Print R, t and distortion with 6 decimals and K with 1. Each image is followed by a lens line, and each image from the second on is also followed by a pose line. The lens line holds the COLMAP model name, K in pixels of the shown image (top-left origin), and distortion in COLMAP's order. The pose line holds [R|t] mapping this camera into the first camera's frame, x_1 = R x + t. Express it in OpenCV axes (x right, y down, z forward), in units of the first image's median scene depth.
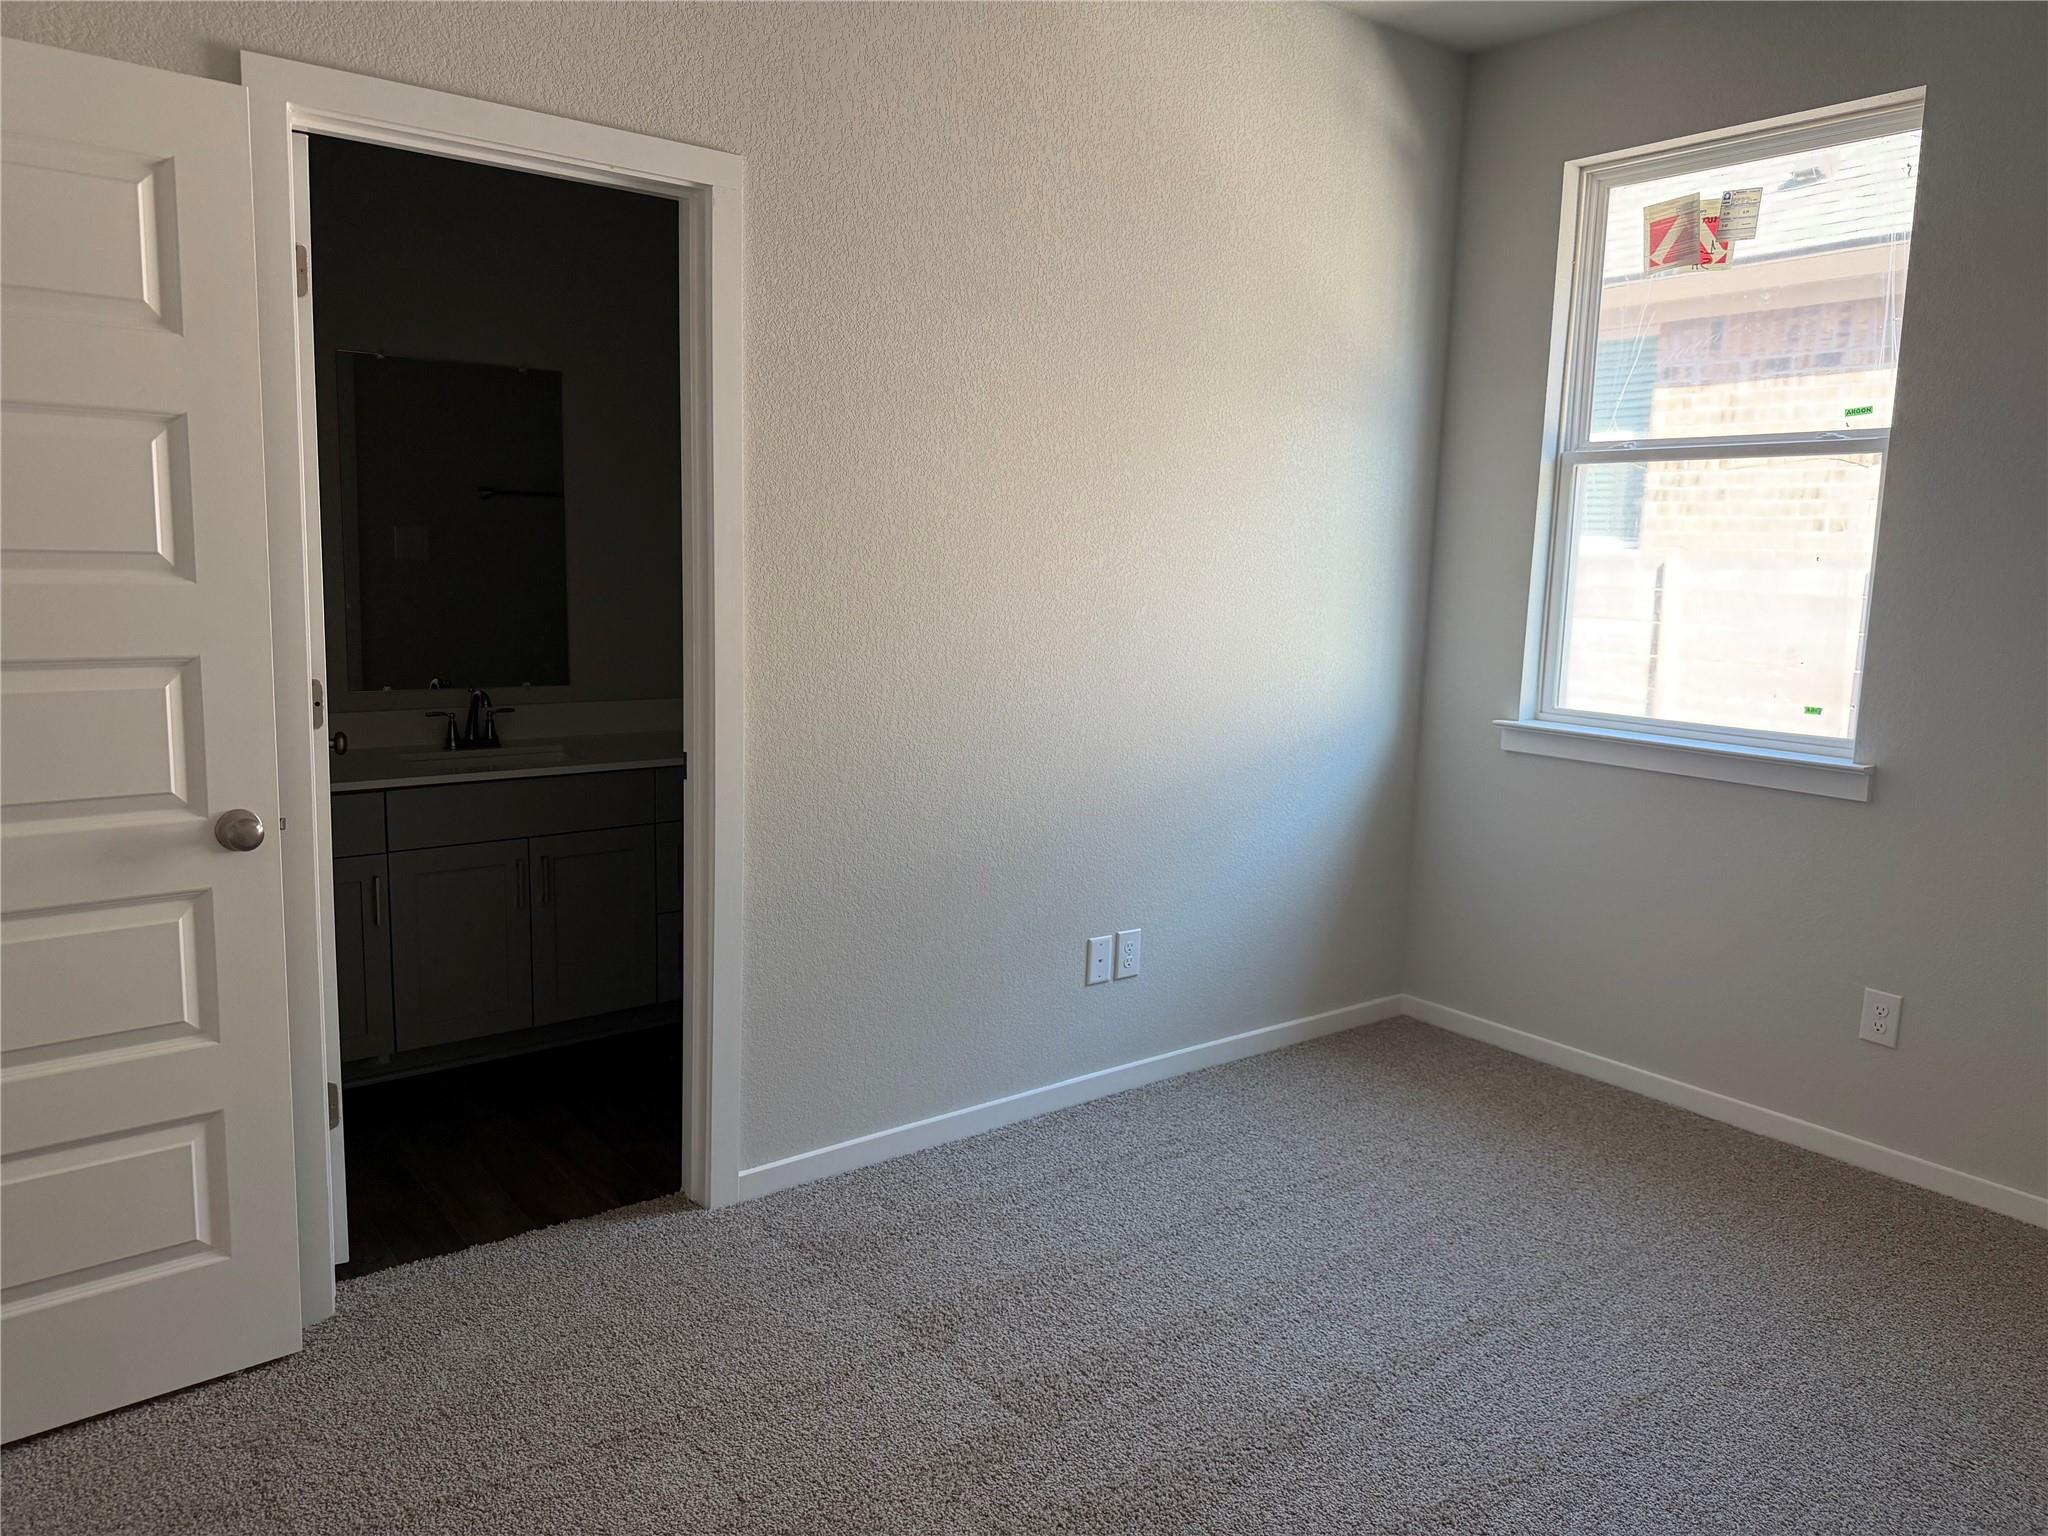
lens RADIAL K [[1435.4, 0, 1020.5], [0, 1435.4, 759.4], [0, 0, 1]] dist [0.005330, -0.000456]
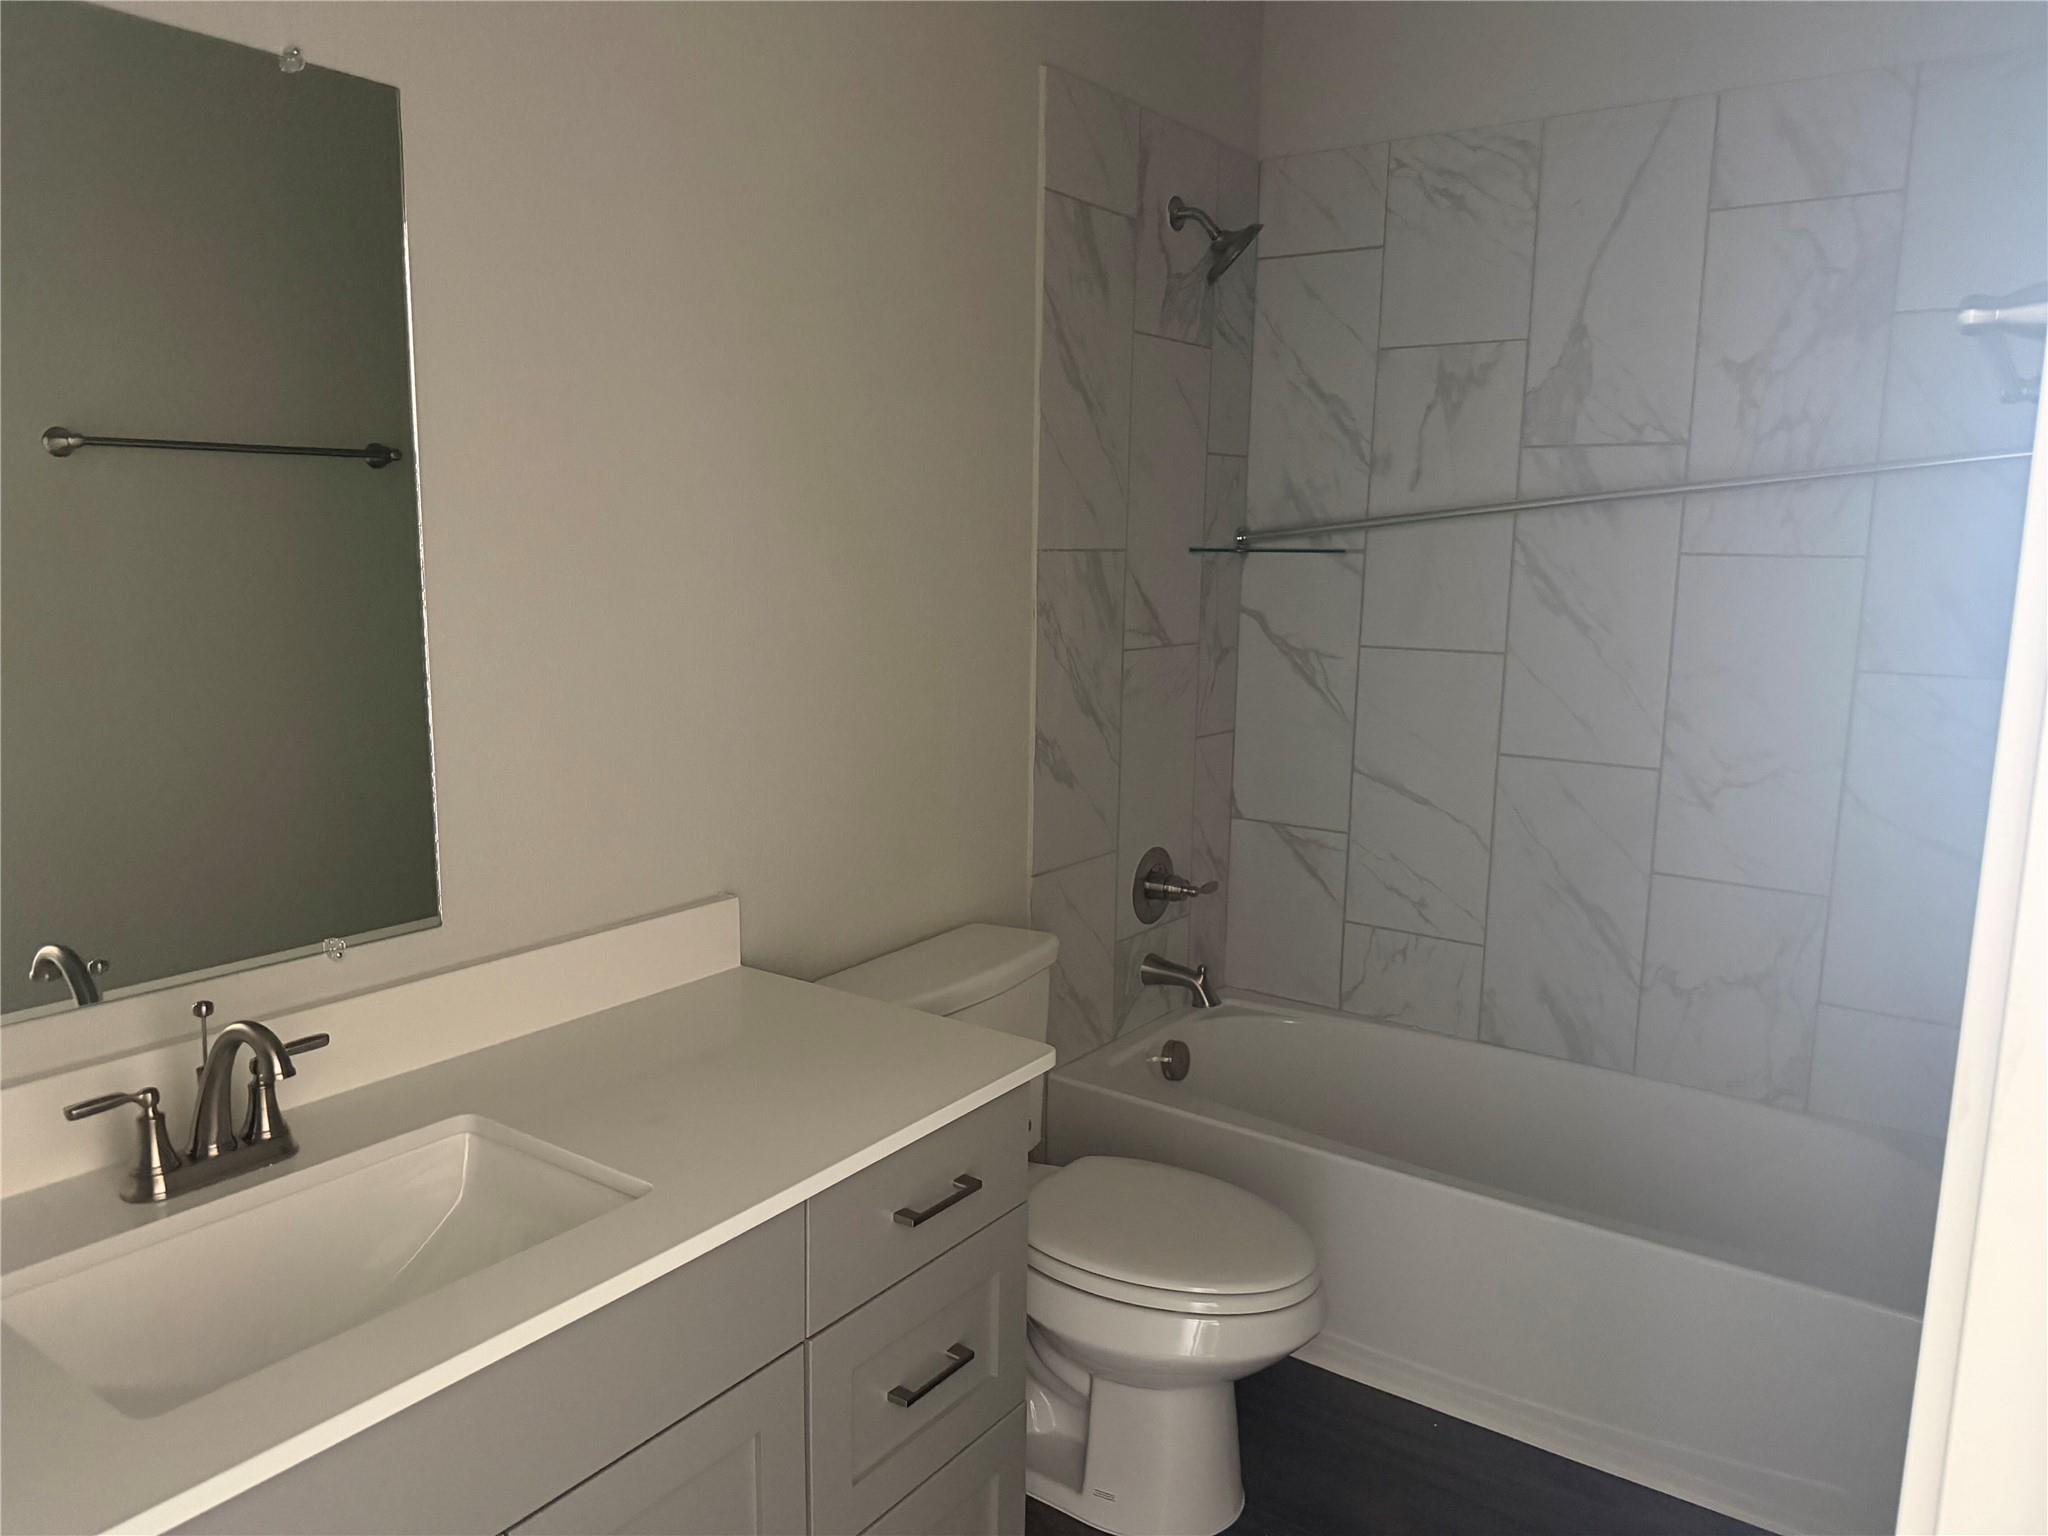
lens RADIAL K [[1435.4, 0, 1020.7], [0, 1435.4, 774.1], [0, 0, 1]] dist [0.005330, -0.000456]
pose [[0.956854, -0.056662, 0.284992, -0.288926], [0.050127, 0.998287, 0.030178, -0.101731], [-0.286213, -0.014590, 0.958055, 0.617637]]
